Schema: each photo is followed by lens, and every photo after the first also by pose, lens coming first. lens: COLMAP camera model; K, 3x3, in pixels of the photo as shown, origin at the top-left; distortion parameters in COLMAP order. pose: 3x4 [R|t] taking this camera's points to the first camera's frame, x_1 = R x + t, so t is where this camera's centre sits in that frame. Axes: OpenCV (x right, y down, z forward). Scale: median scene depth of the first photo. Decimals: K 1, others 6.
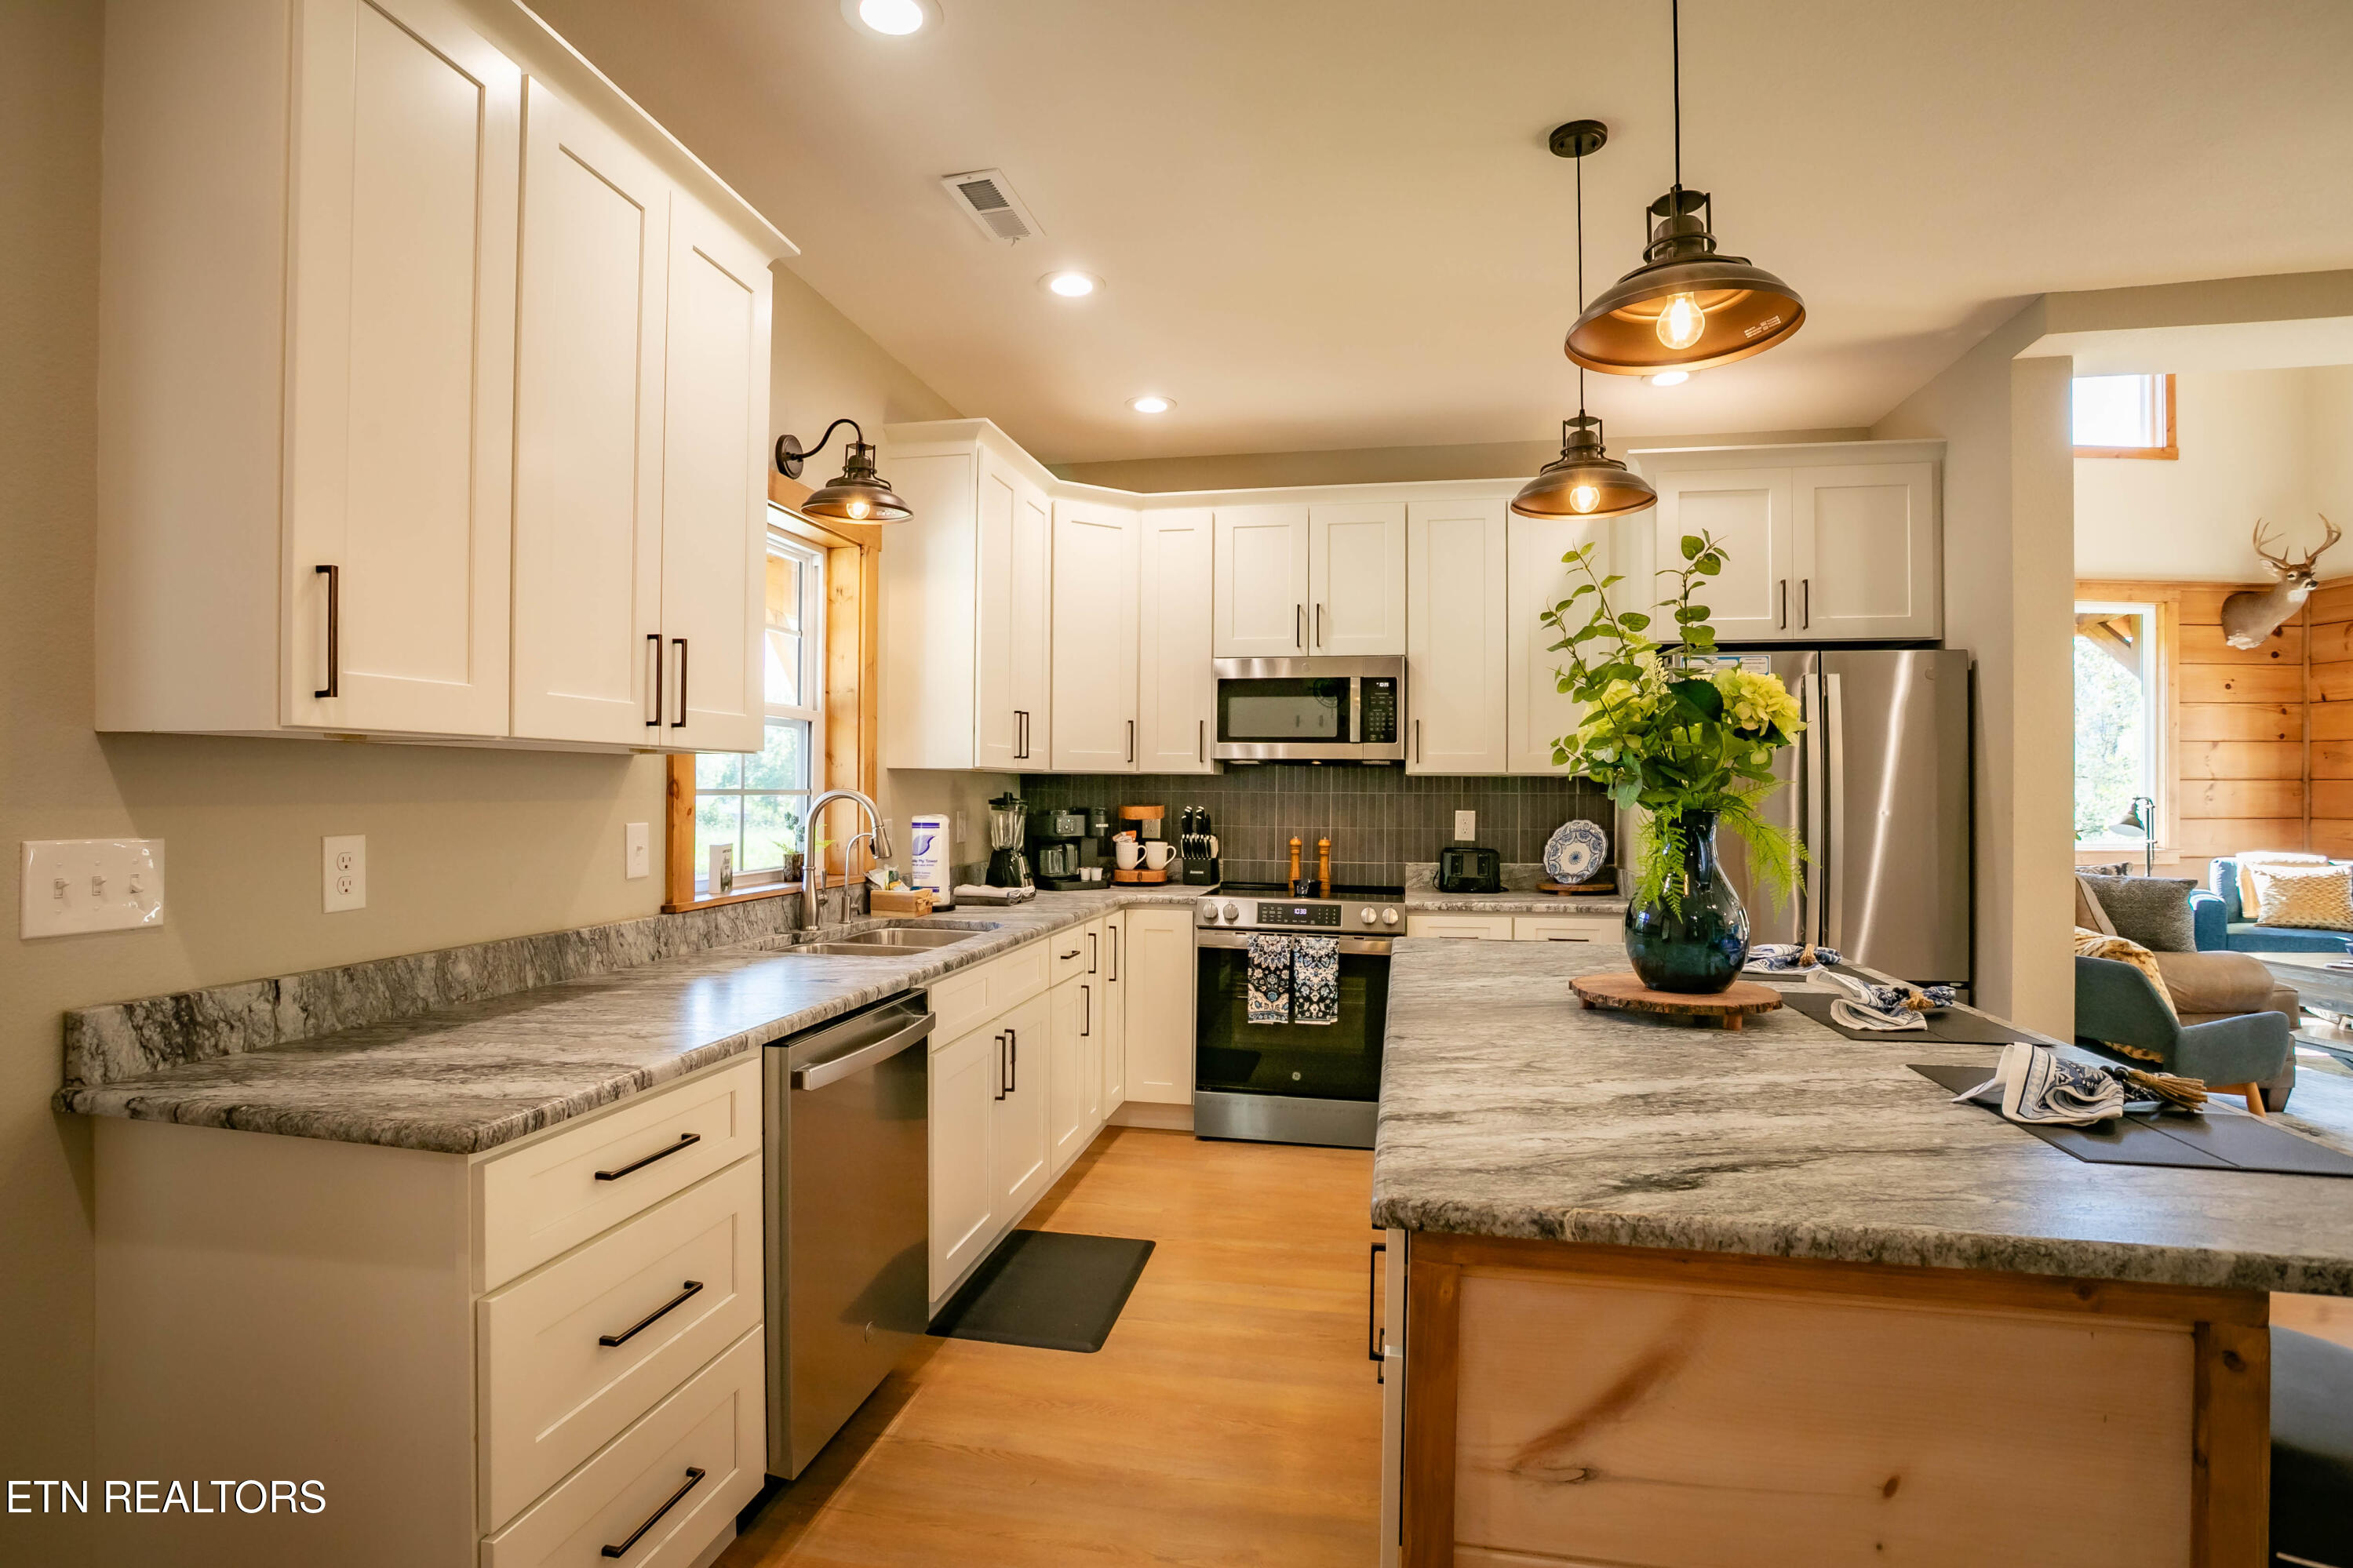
lens RADIAL K [[1185.8, 0, 1162.3], [0, 1185.8, 774.6], [0, 0, 1]] dist [-0.083922, 0.037818]
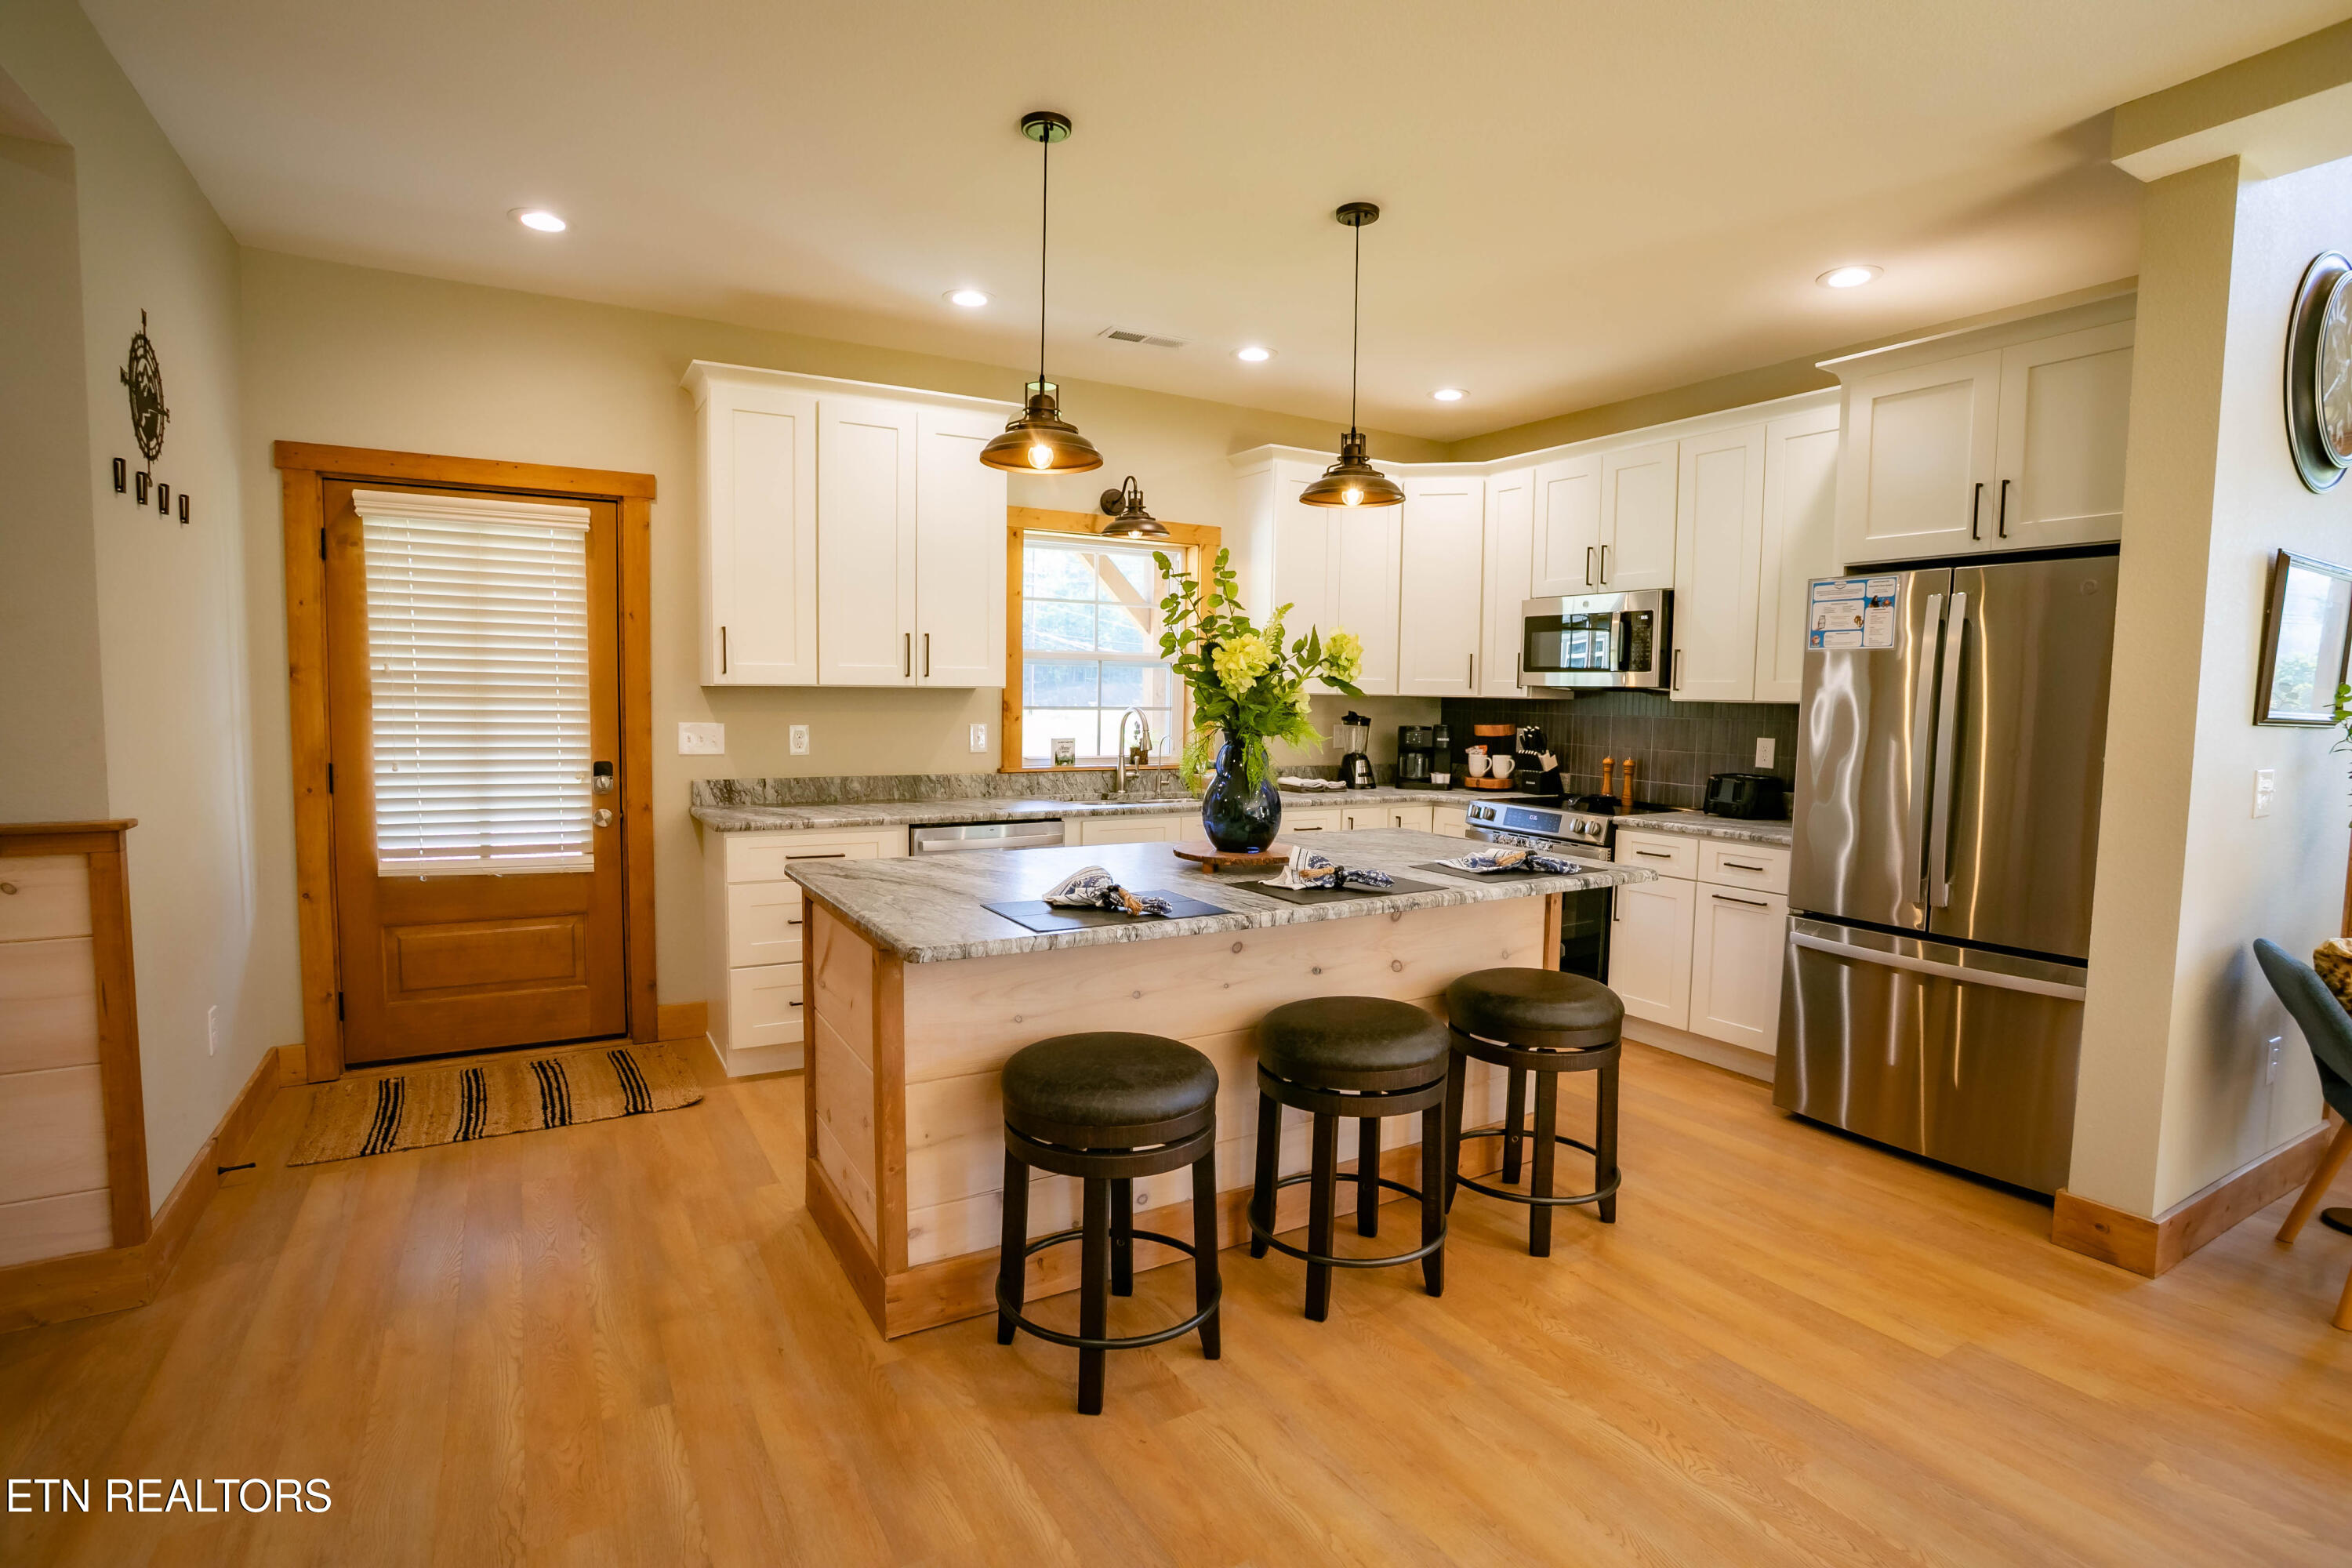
lens RADIAL K [[1153.3, 0, 1176.0], [0, 1153.3, 784.0], [0, 0, 1]] dist [-0.077526, 0.032571]
pose [[0.671231, 0.062962, -0.738569, 0.717020], [-0.001578, 0.996505, 0.083516, -0.011612], [0.741246, -0.054893, 0.668985, -0.019840]]
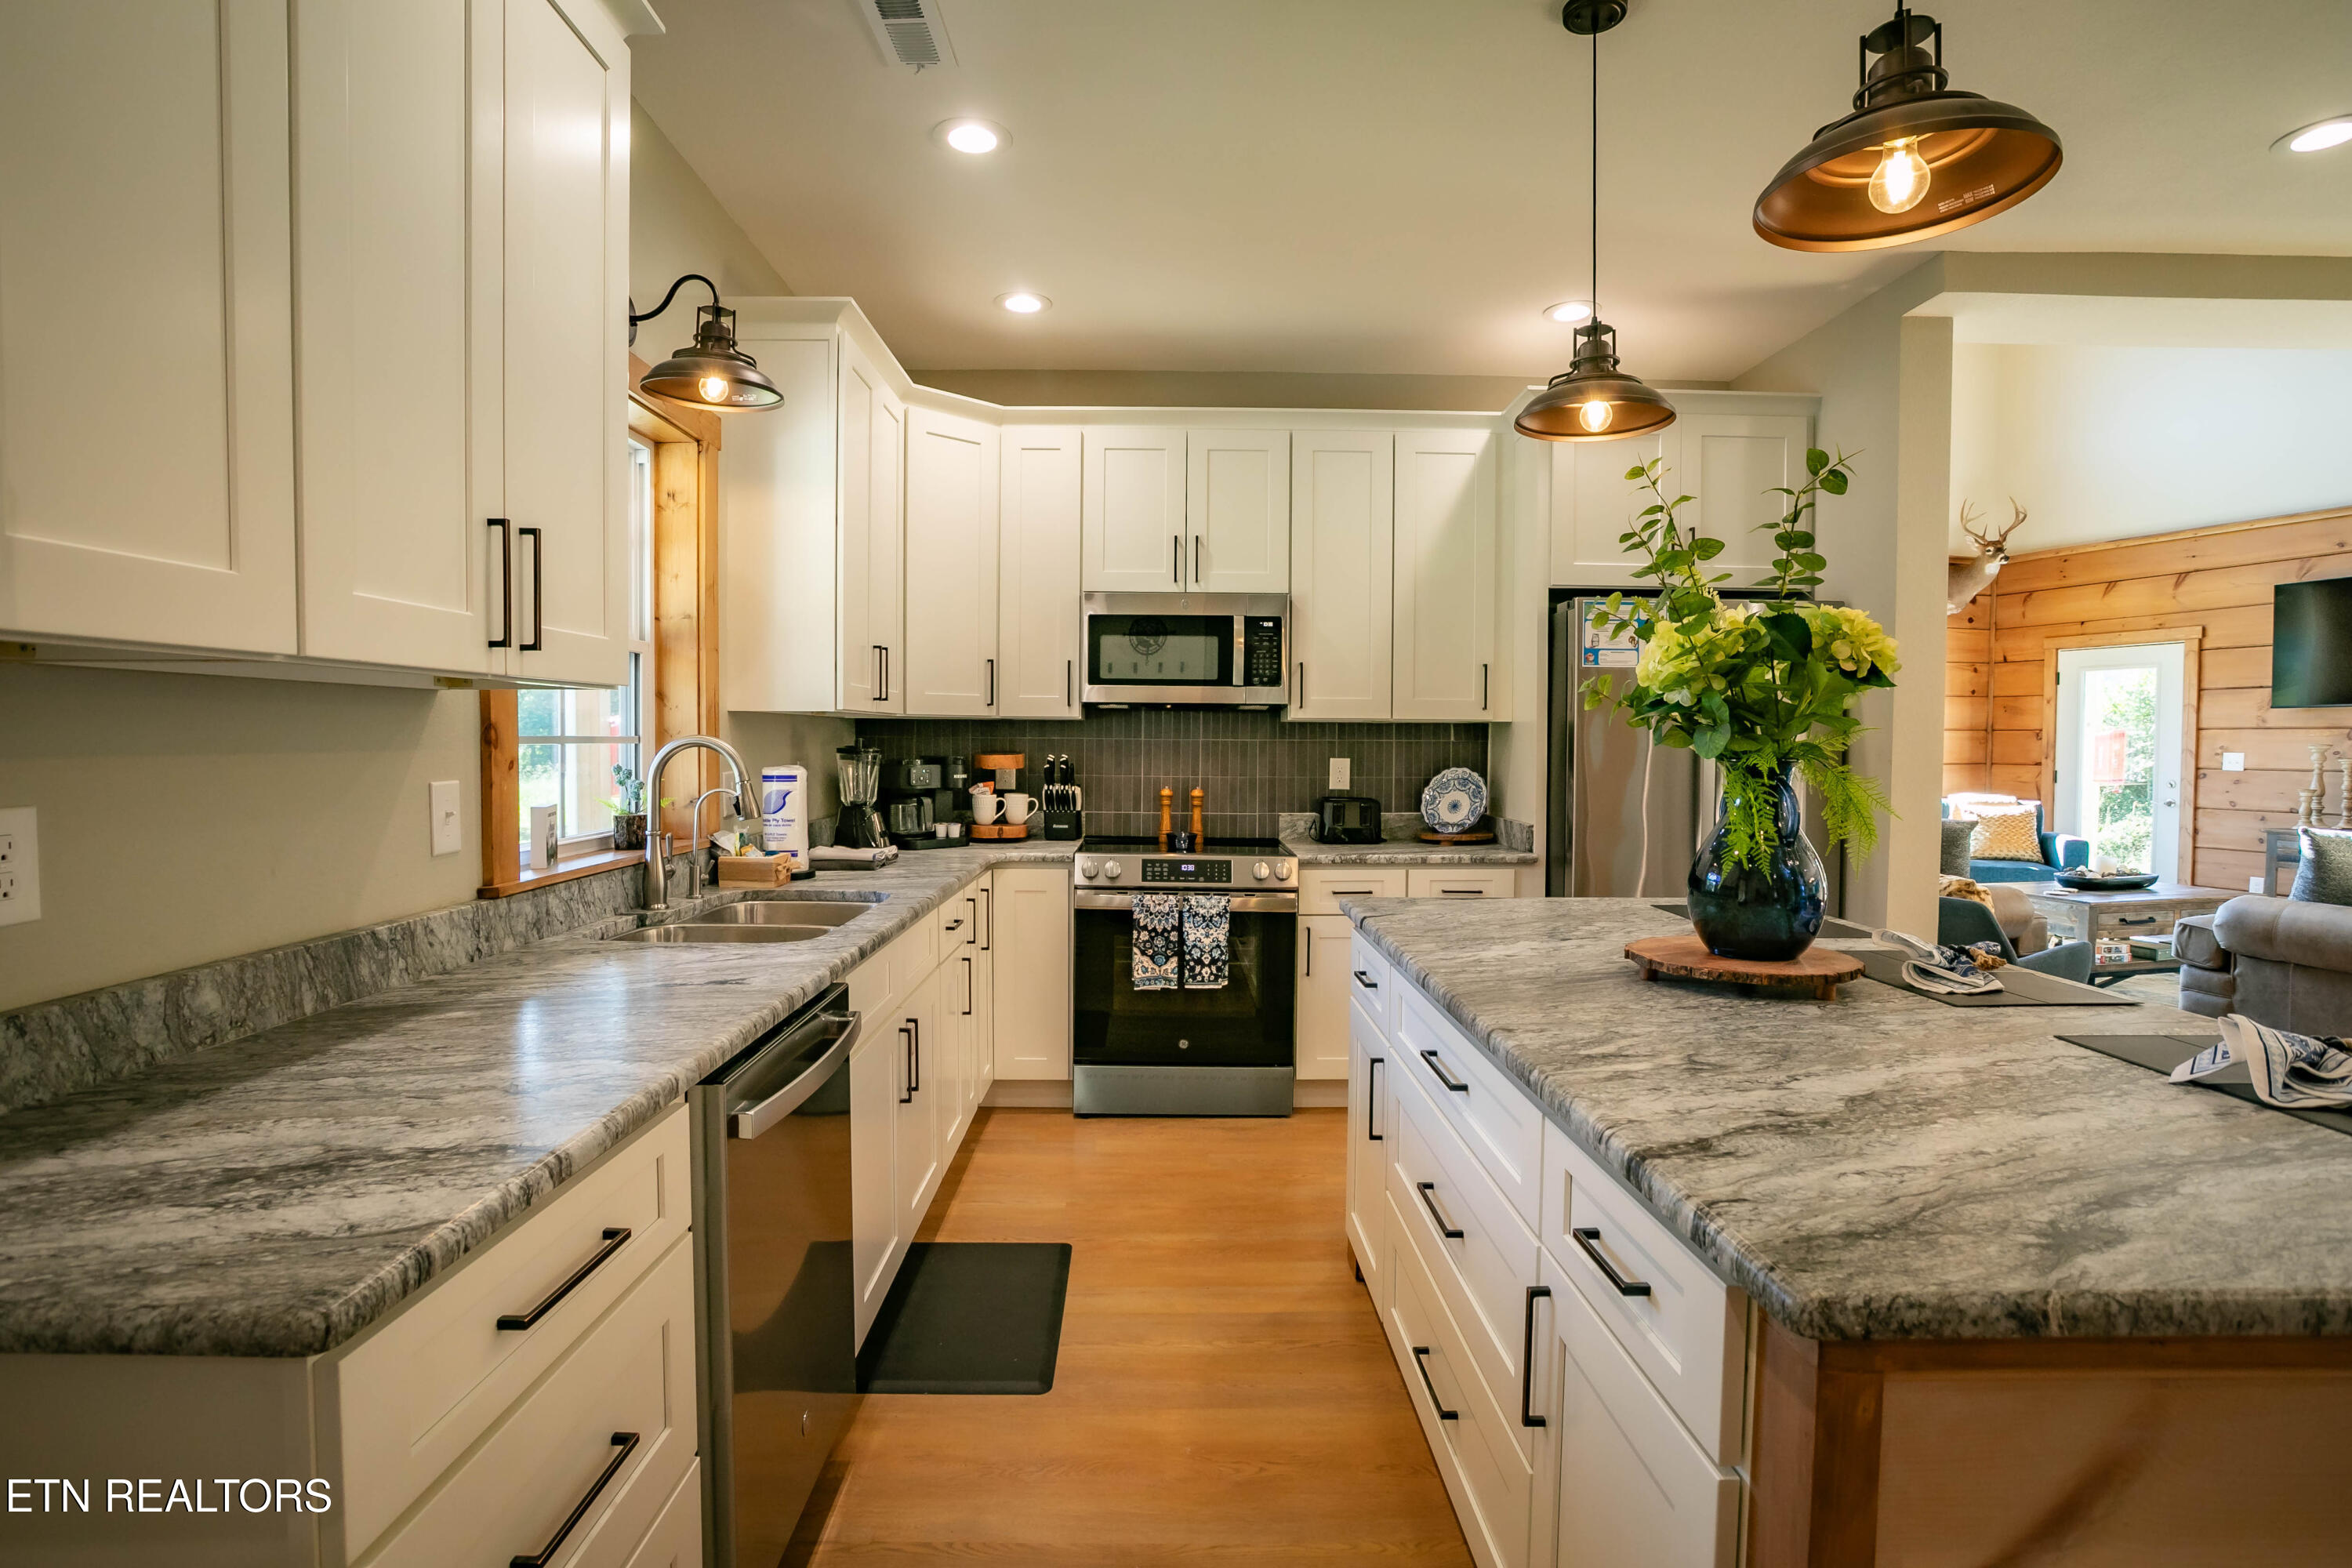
lens RADIAL K [[1173.0, 0, 1180.1], [0, 1173.0, 777.2], [0, 0, 1]] dist [-0.079550, 0.034187]
pose [[0.975566, -0.007300, 0.219587, -0.090888], [-0.003015, 0.998909, 0.046604, 0.002061], [-0.219688, -0.046128, 0.974479, 0.109677]]
